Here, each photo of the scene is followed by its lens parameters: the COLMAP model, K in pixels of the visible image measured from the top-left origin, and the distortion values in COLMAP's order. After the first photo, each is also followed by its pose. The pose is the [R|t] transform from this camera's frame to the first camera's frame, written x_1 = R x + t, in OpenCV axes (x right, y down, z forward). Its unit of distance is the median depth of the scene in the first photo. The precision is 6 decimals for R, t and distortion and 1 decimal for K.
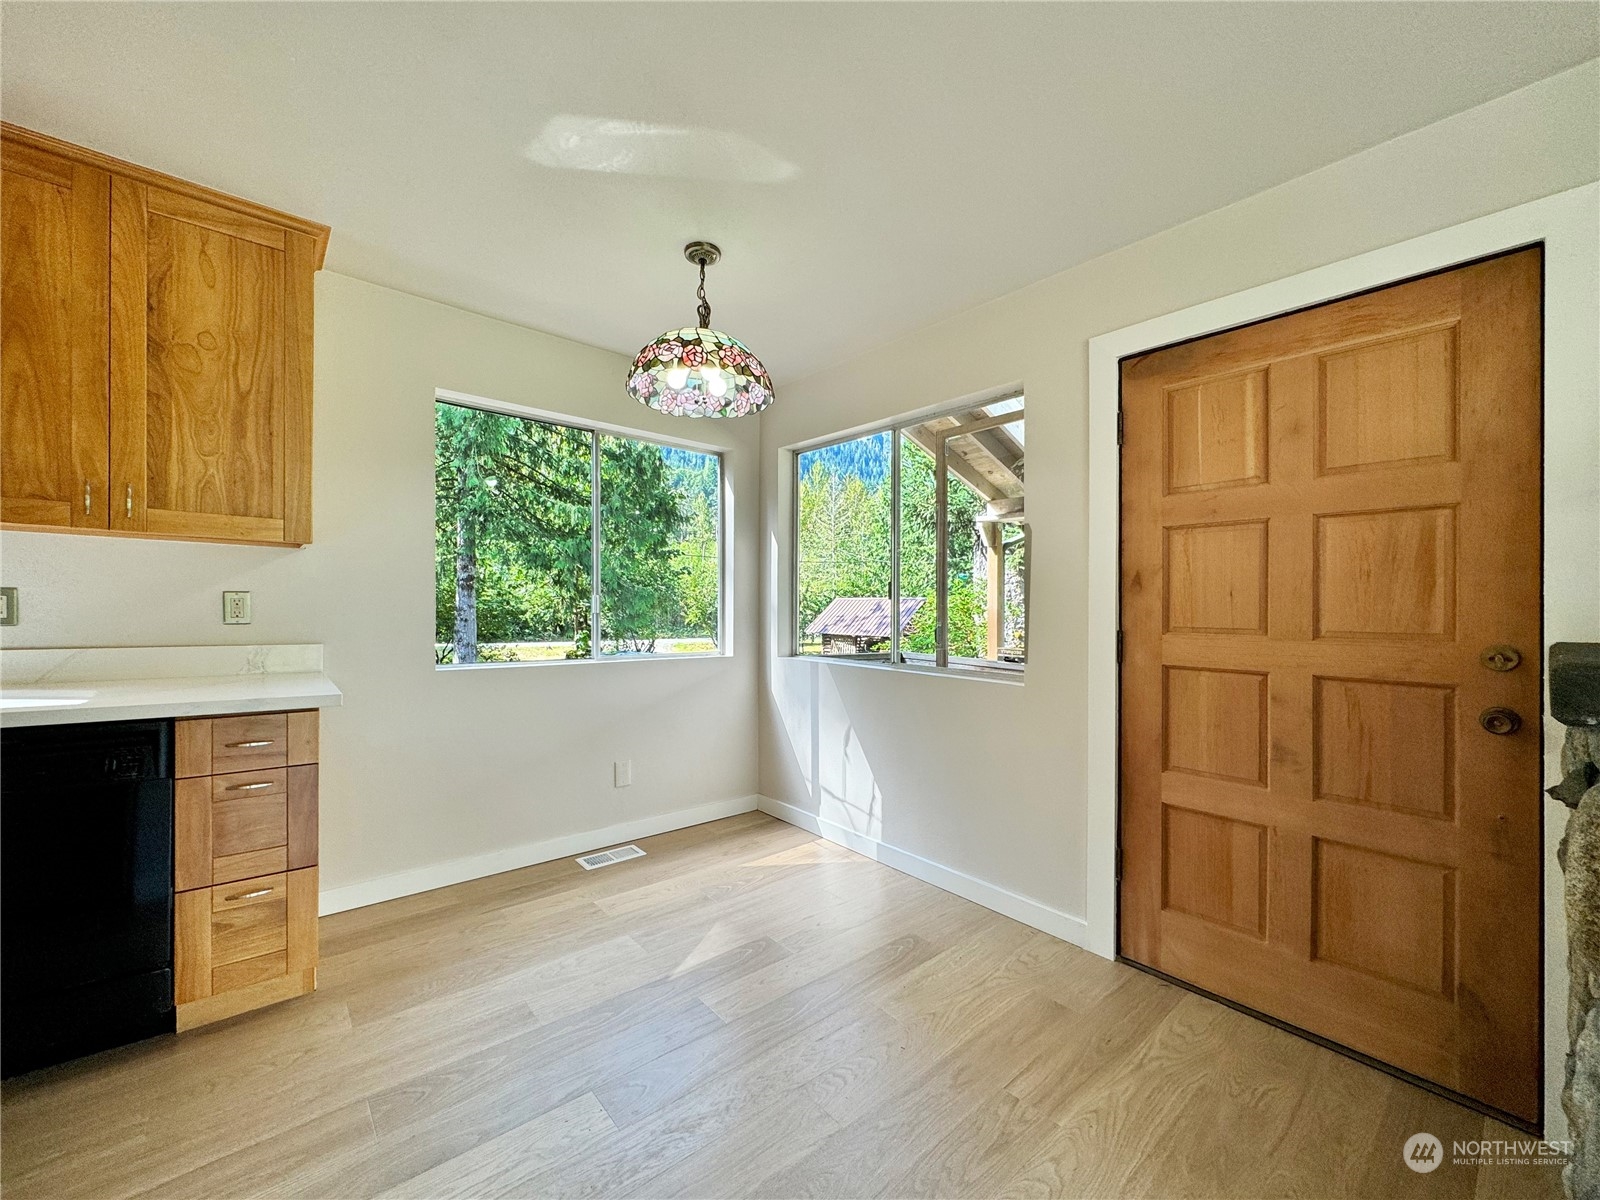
lens RADIAL K [[632.6, 0, 810.8], [0, 632.6, 608.1], [0, 0, 1]] dist [0.000128, 0.000414]
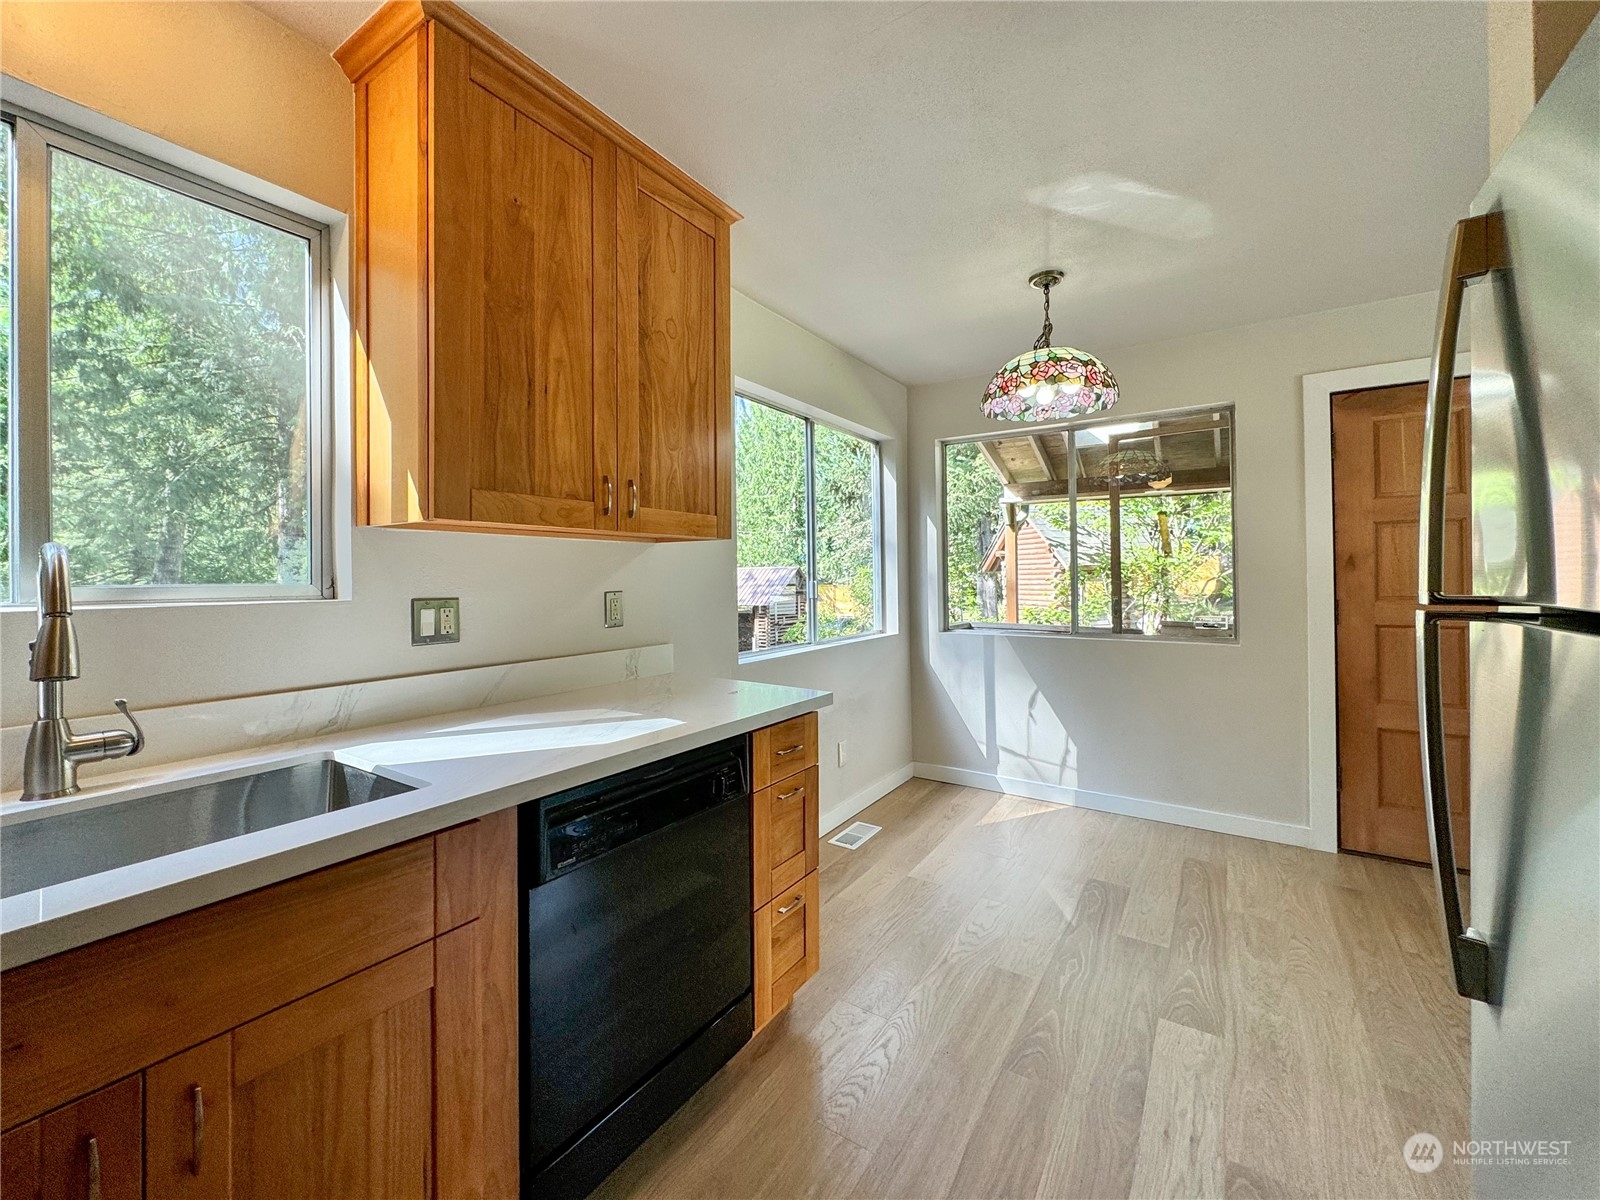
lens RADIAL K [[628.0, 0, 809.8], [0, 628.0, 568.6], [0, 0, 1]] dist [-0.001781, -0.000093]
pose [[0.961794, -0.022540, 0.272845, -0.922173], [0.025760, 0.999634, -0.008226, -0.046699], [-0.272560, 0.014940, 0.962023, 0.044667]]
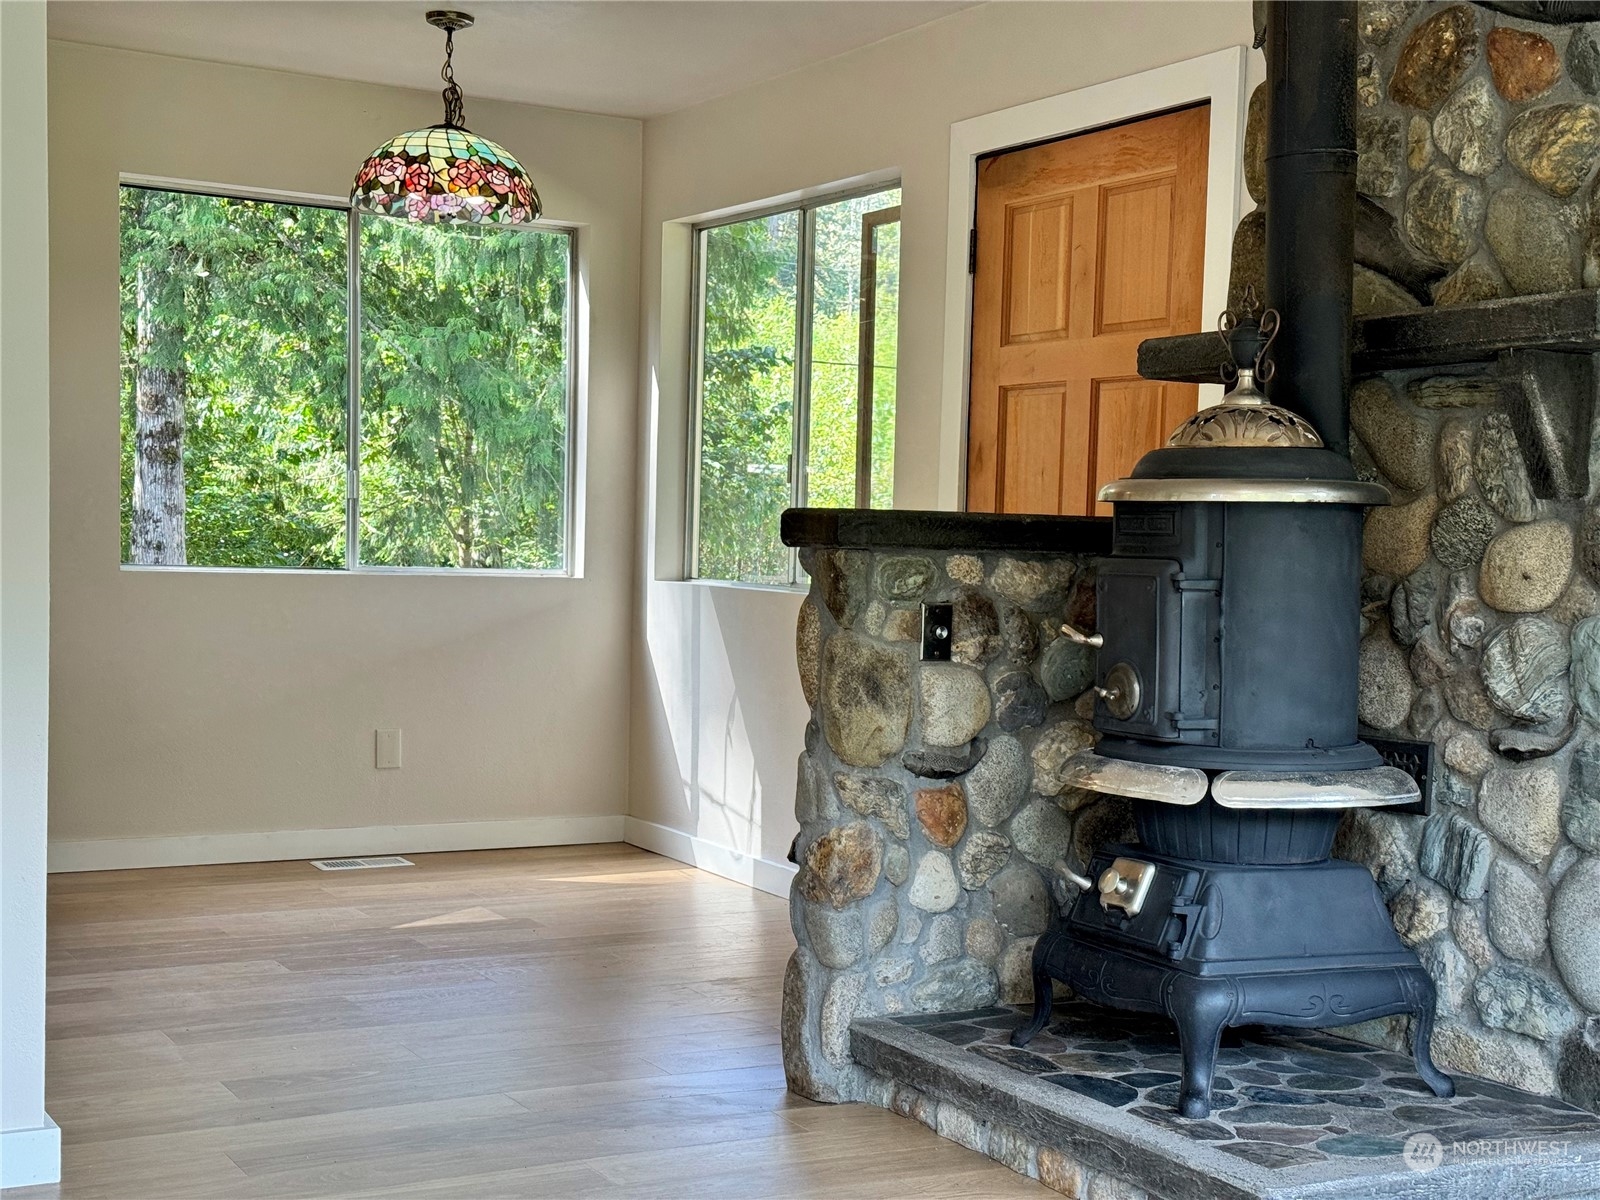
lens RADIAL K [[2034.0, 0, 800.0], [0, 2034.0, 600.0], [0, 0, 1]] dist [0.143597, 0.012459]
pose [[0.980255, 0.024401, -0.196225, 0.770934], [-0.018186, 0.999276, 0.033414, 0.050133], [0.196898, -0.029186, 0.979989, -1.418180]]
